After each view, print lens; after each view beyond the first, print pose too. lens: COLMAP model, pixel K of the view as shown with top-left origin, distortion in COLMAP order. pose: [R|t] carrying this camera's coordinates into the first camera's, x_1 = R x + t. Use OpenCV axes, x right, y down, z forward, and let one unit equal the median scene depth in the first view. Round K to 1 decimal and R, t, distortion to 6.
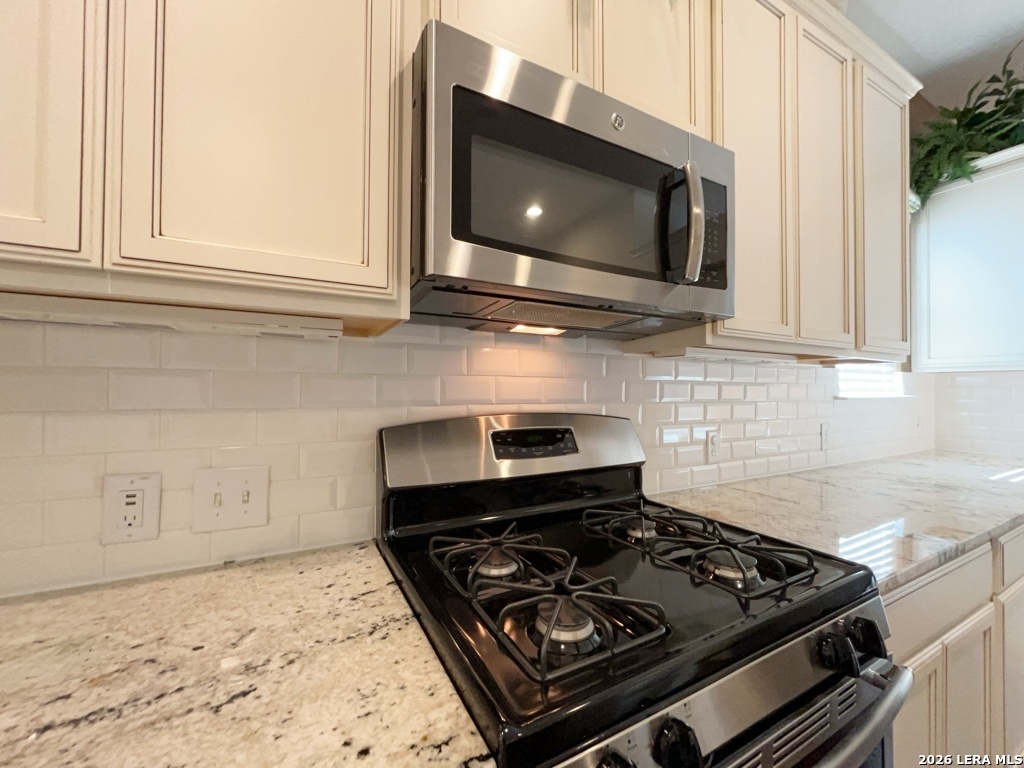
lens RADIAL K [[413.3, 0, 516.4], [0, 413.3, 385.6], [0, 0, 1]] dist [-0.002439, 0.000265]
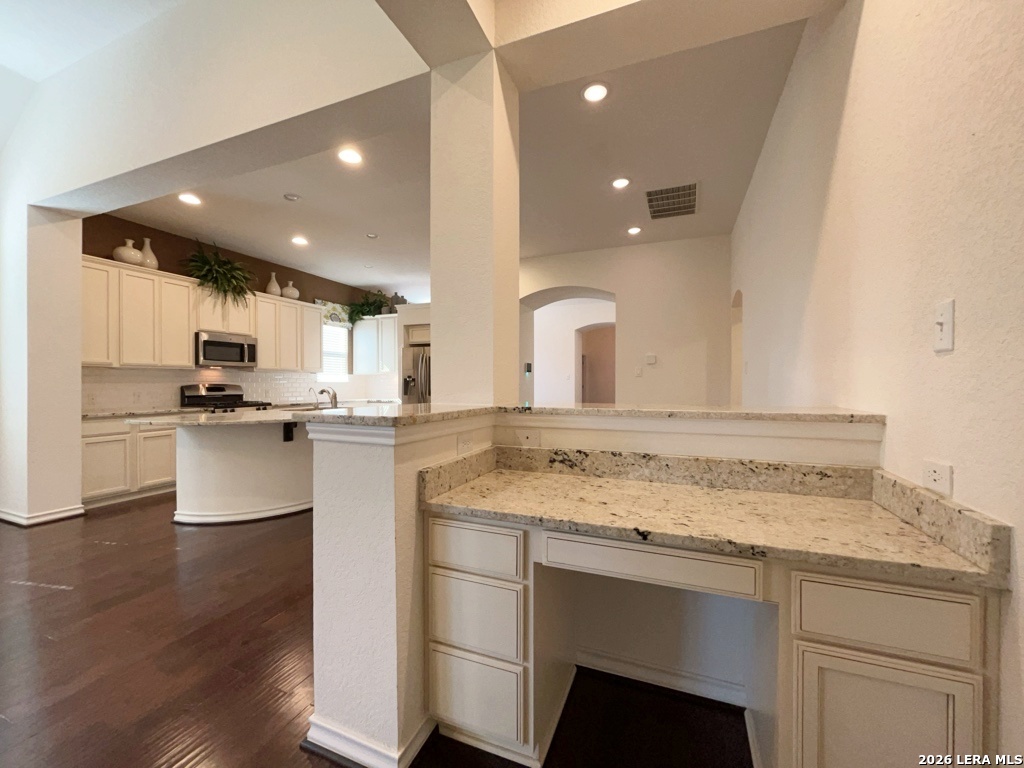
lens RADIAL K [[413.3, 0, 516.6], [0, 413.3, 384.4], [0, 0, 1]] dist [-0.002439, 0.000265]
pose [[0.769982, -0.010983, 0.637972, -0.321771], [0.001855, 0.999886, 0.014975, 0.002838], [-0.638063, -0.010347, 0.769914, -4.971133]]
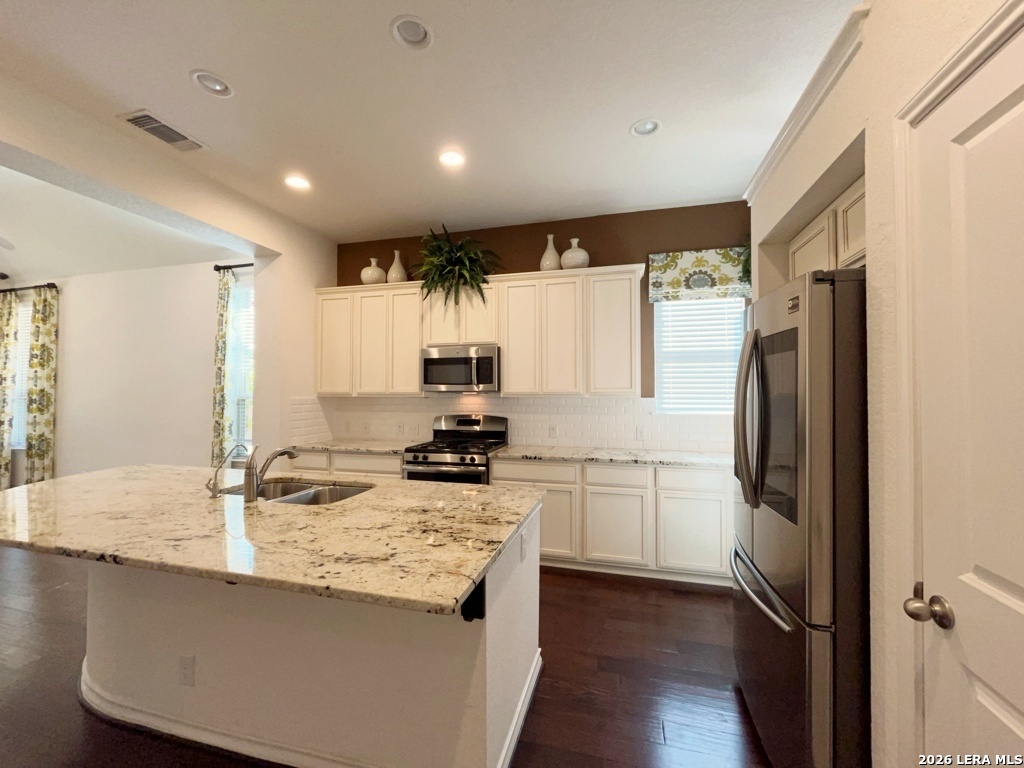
lens RADIAL K [[413.3, 0, 513.6], [0, 413.3, 389.3], [0, 0, 1]] dist [-0.002439, 0.000265]
pose [[0.721458, -0.013063, -0.692335, 2.737275], [0.011170, 0.999912, -0.007226, -0.129072], [0.692368, -0.002520, 0.721540, -1.358240]]
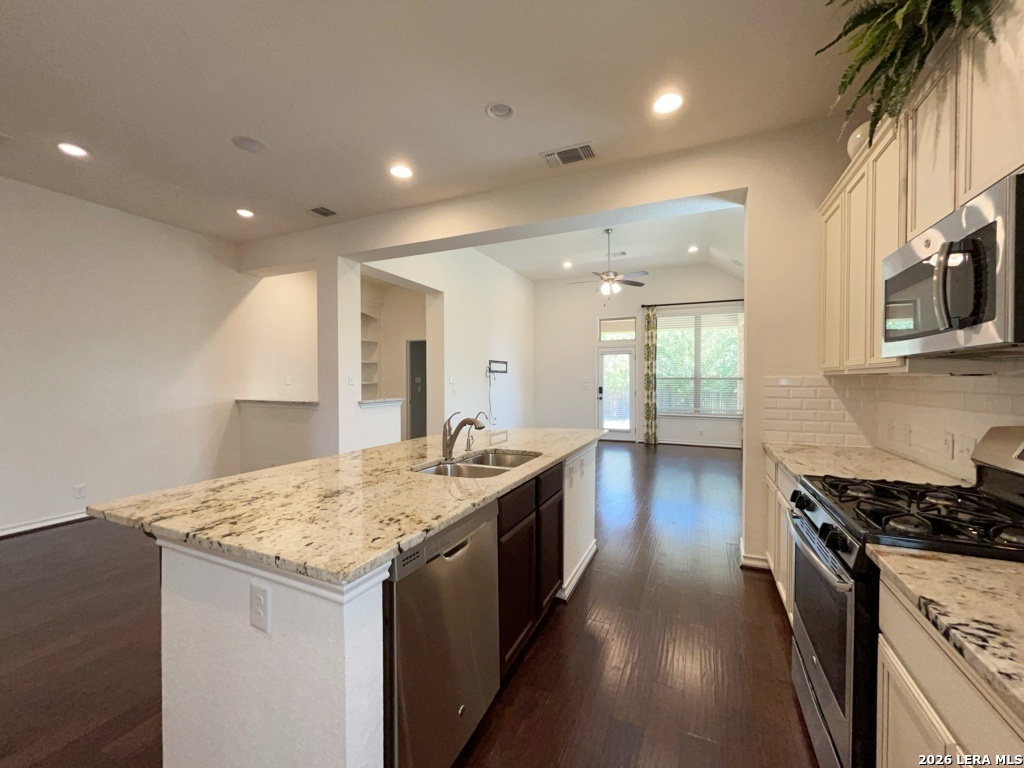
lens RADIAL K [[413.3, 0, 512.5], [0, 413.3, 384.1], [0, 0, 1]] dist [-0.002439, 0.000265]
pose [[-0.800934, -0.003909, -0.598739, 1.752341], [-0.001797, 0.999990, -0.004124, -0.046479], [0.598749, -0.002227, -0.800933, 0.931281]]
